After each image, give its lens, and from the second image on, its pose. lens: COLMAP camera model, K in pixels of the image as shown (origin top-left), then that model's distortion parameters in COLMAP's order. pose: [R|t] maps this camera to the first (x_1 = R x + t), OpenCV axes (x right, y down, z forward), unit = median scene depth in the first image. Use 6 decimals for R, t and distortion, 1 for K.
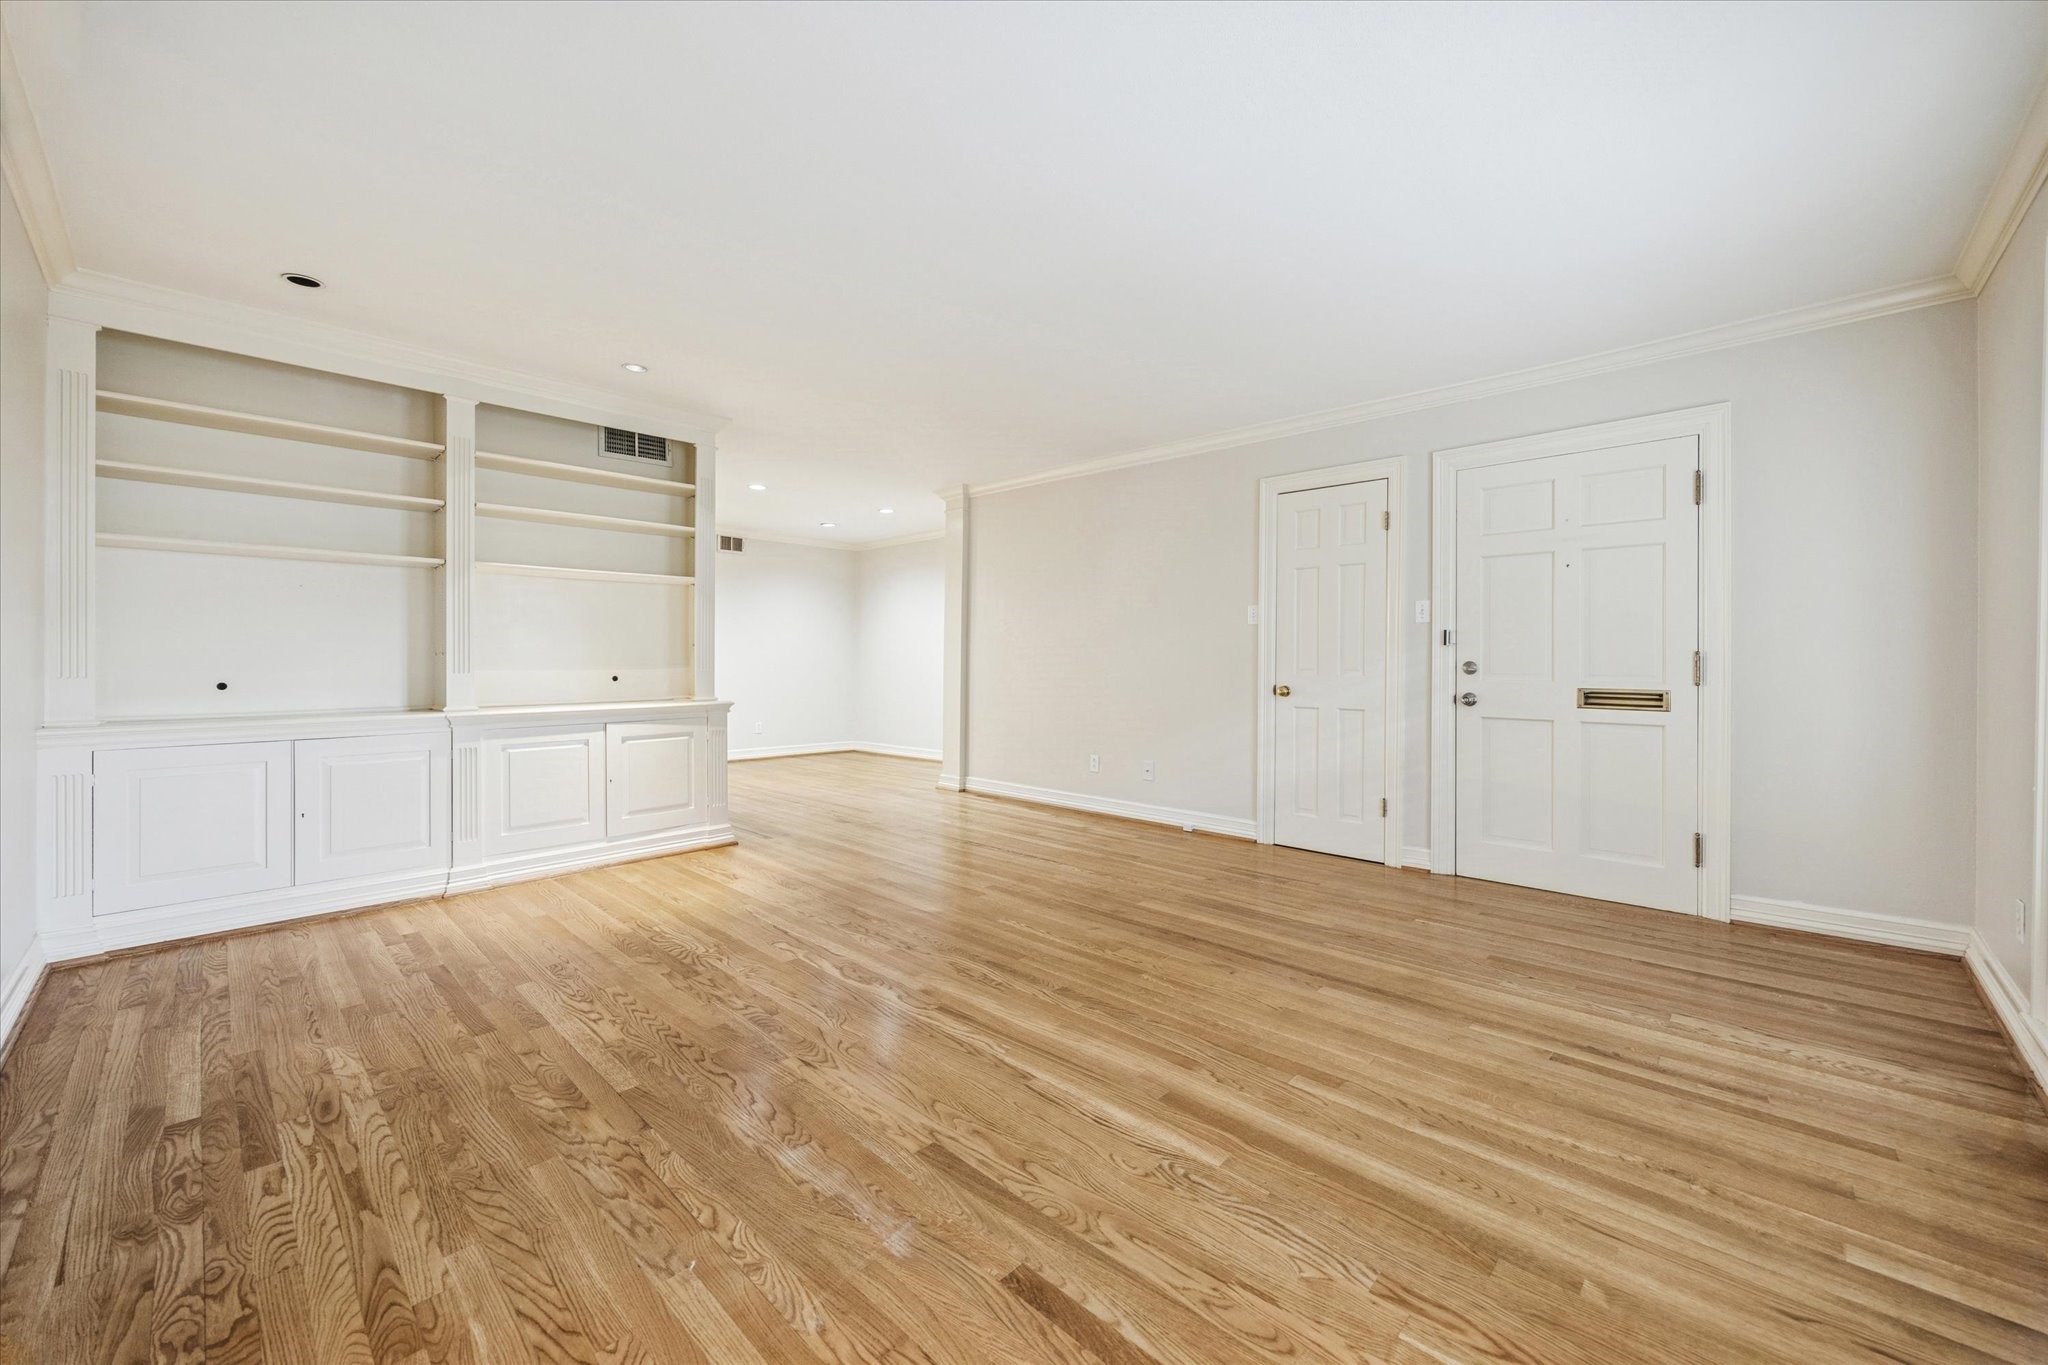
lens RADIAL K [[799.9, 0, 1026.4], [0, 799.9, 656.0], [0, 0, 1]] dist [-0.002575, 0.000051]
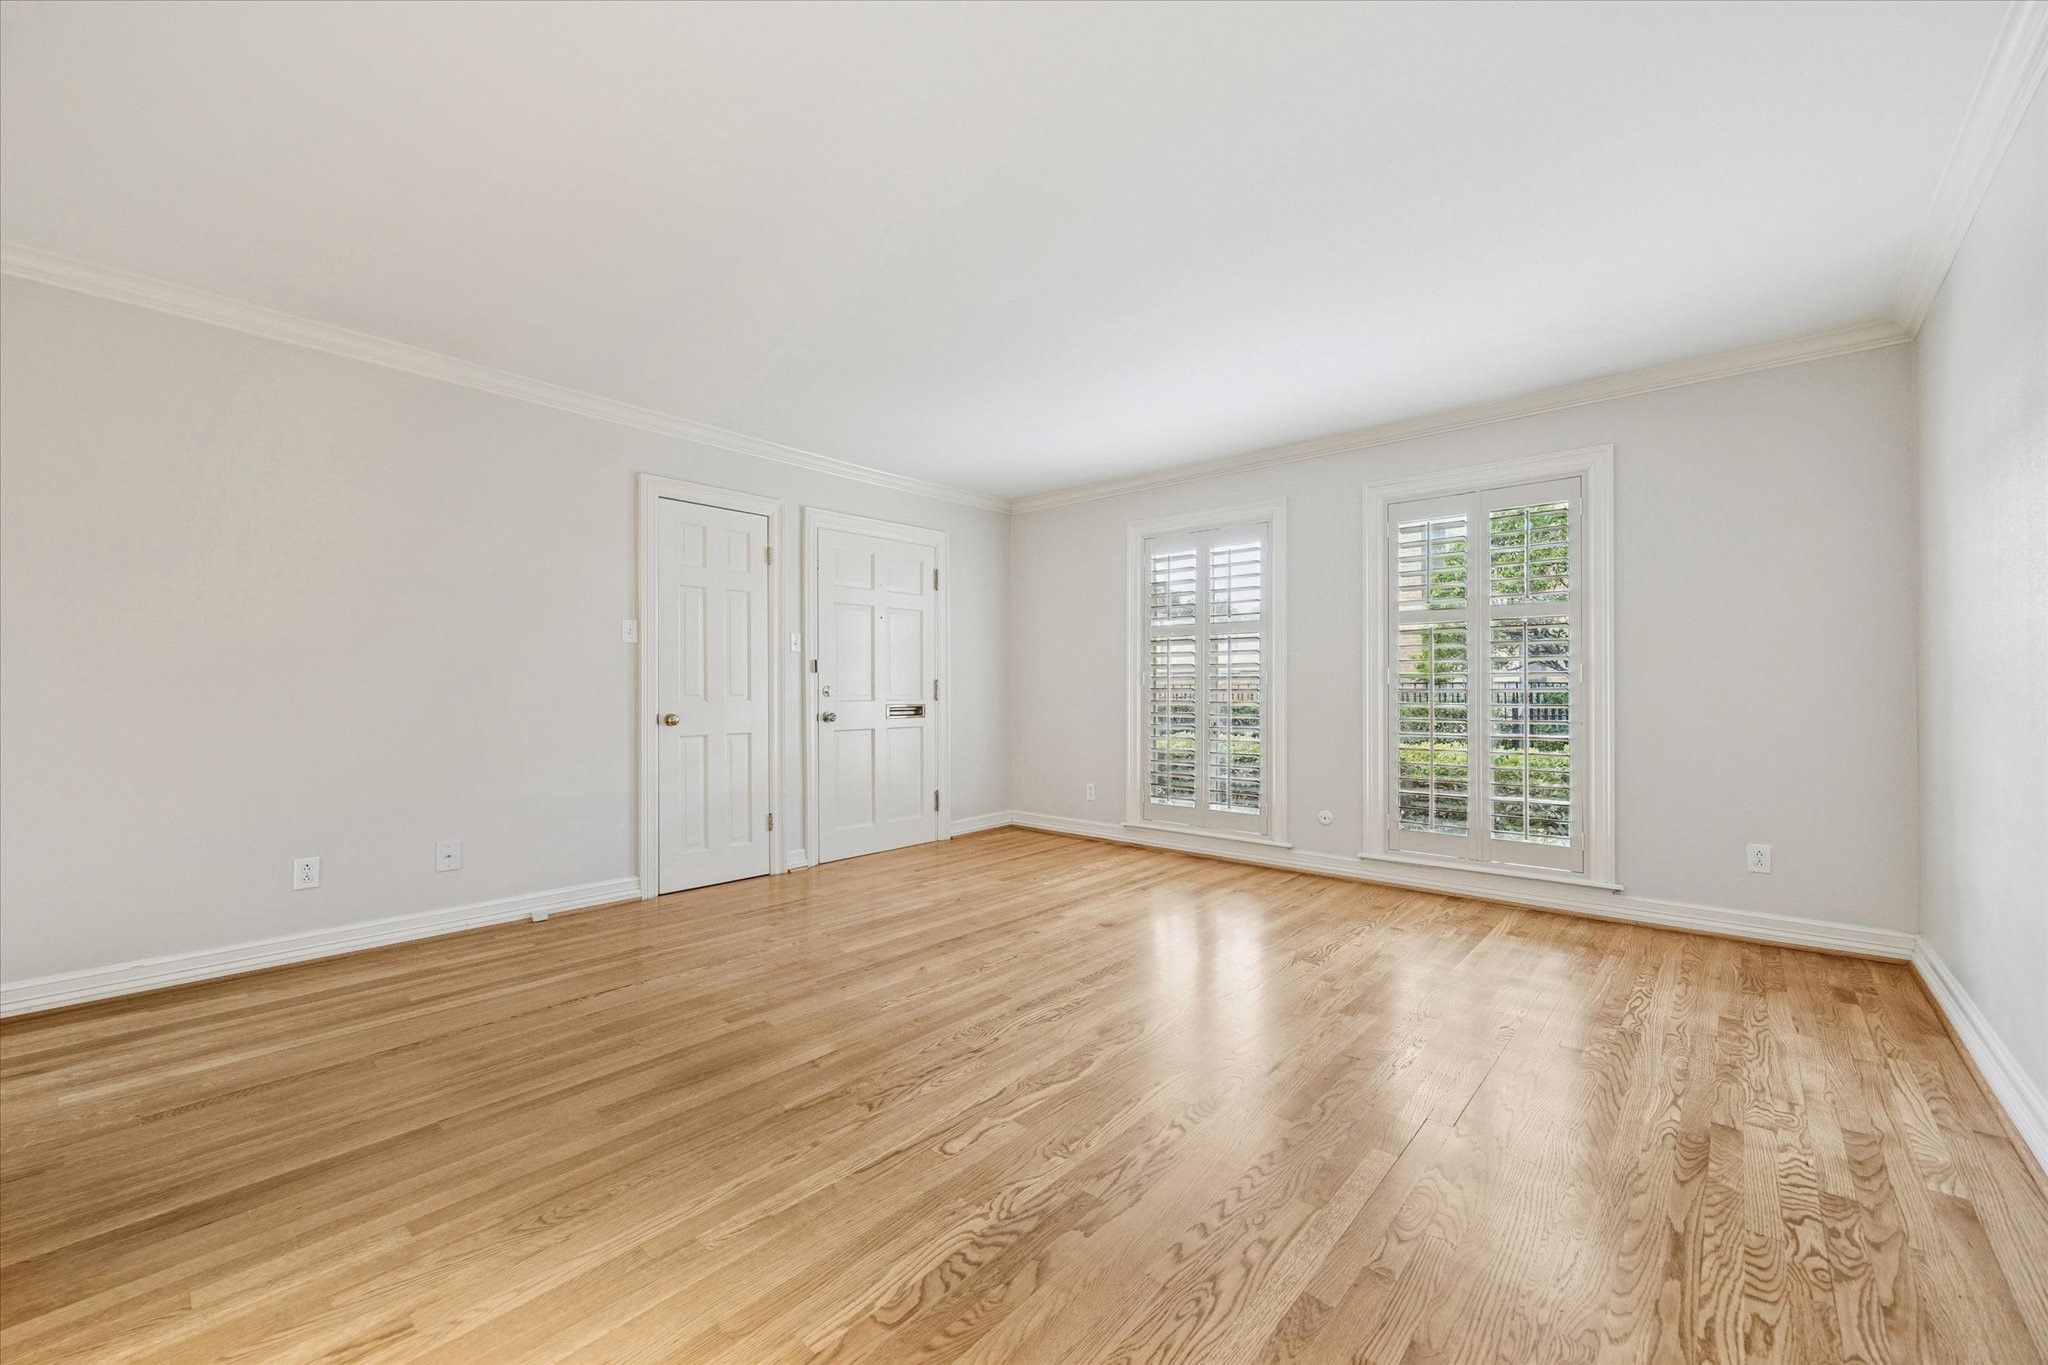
lens RADIAL K [[818.4, 0, 1053.8], [0, 818.4, 687.0], [0, 0, 1]] dist [-0.000596, 0.000226]
pose [[-0.067185, -0.001905, 0.997739, -0.948682], [-0.003789, 0.999991, 0.001654, 0.006419], [-0.997733, -0.003669, -0.067192, 0.976342]]
